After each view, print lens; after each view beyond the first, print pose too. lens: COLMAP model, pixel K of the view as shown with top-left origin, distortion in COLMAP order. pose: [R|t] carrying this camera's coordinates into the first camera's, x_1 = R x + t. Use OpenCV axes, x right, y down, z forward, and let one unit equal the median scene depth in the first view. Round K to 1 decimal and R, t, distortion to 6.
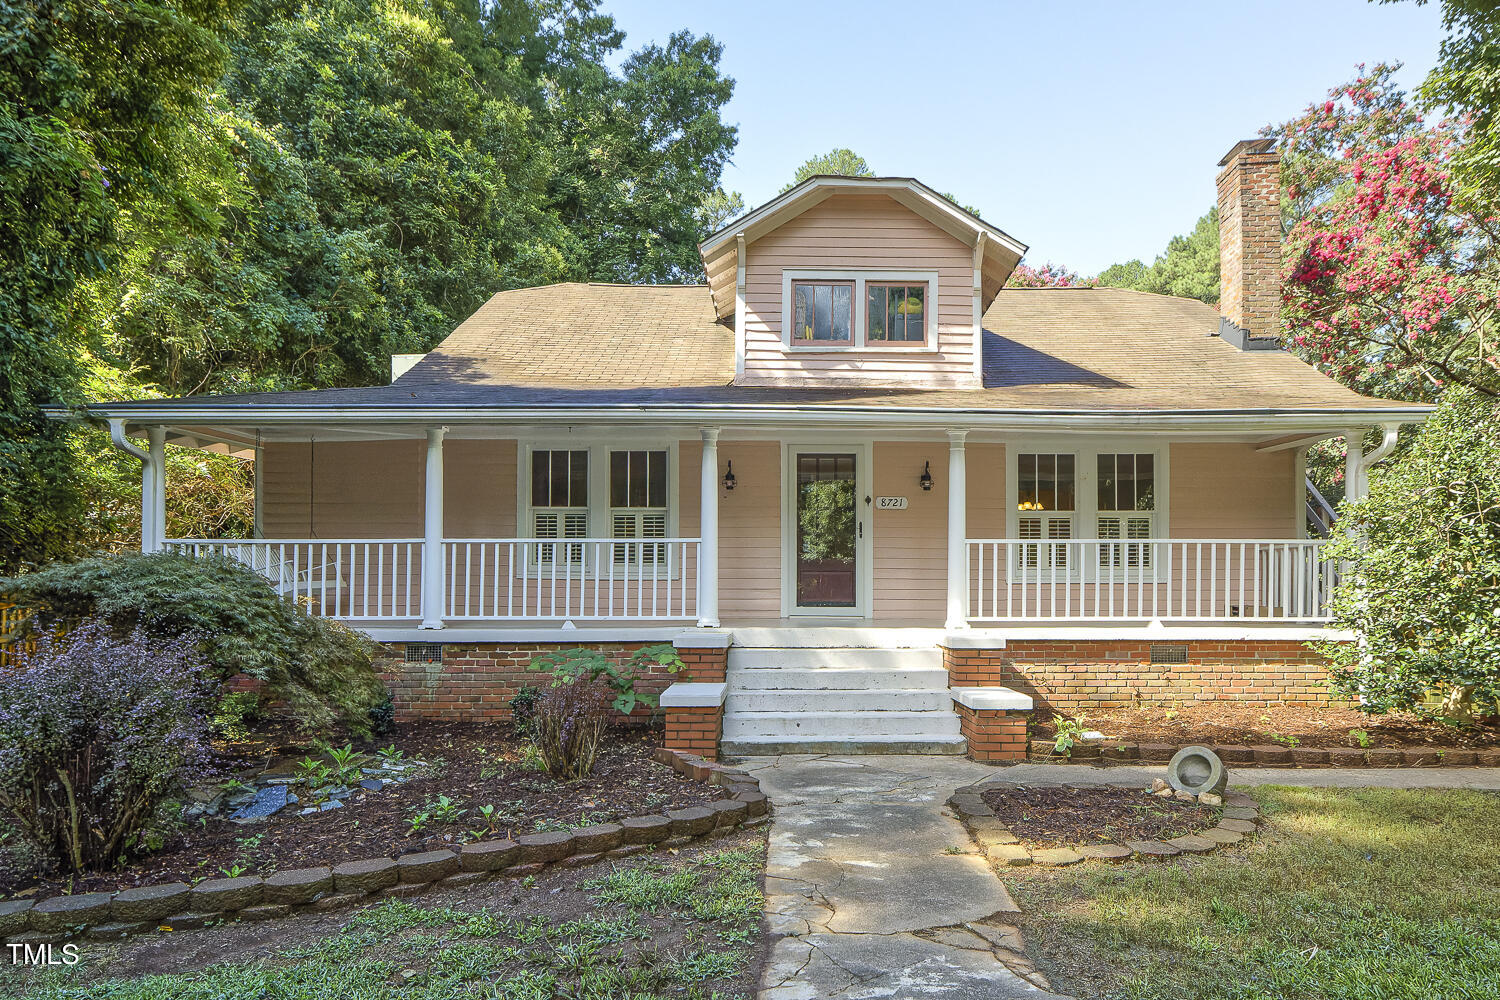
lens RADIAL K [[735.2, 0, 750.0], [0, 735.2, 500.0], [0, 0, 1]] dist [-0.005362, 0.000114]
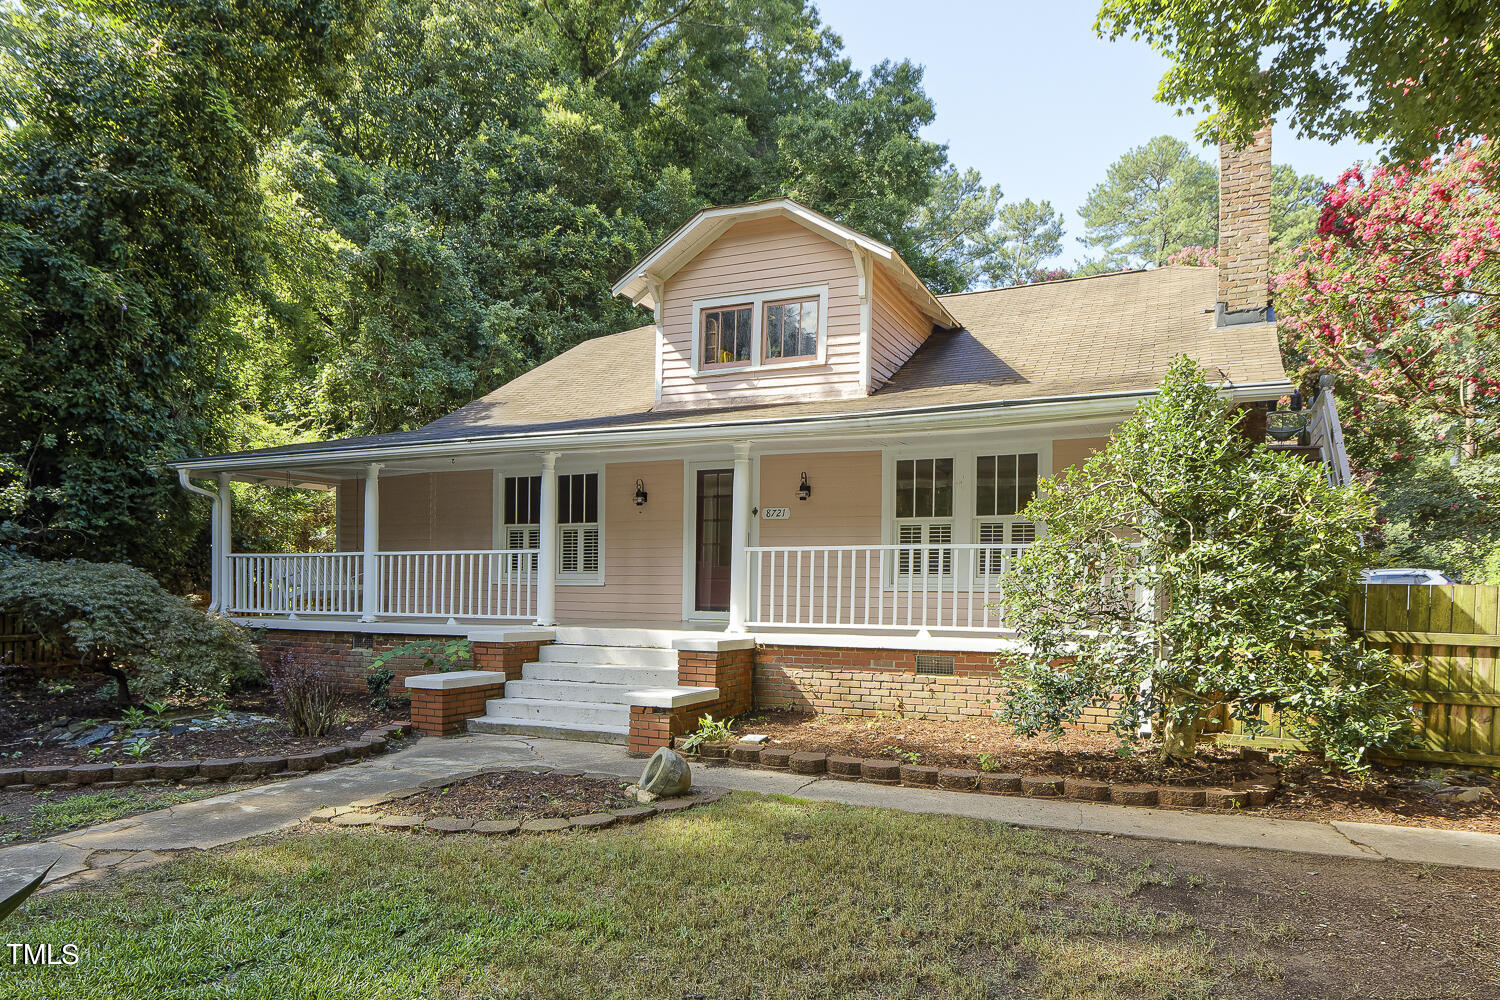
lens RADIAL K [[690.2, 0, 751.3], [0, 690.2, 524.4], [0, 0, 1]] dist [-0.002732, 0.000385]
pose [[0.950531, -0.021937, -0.309855, 0.470260], [0.026661, 0.999584, 0.011021, 0.007953], [0.309484, -0.018737, 0.950720, 0.056566]]
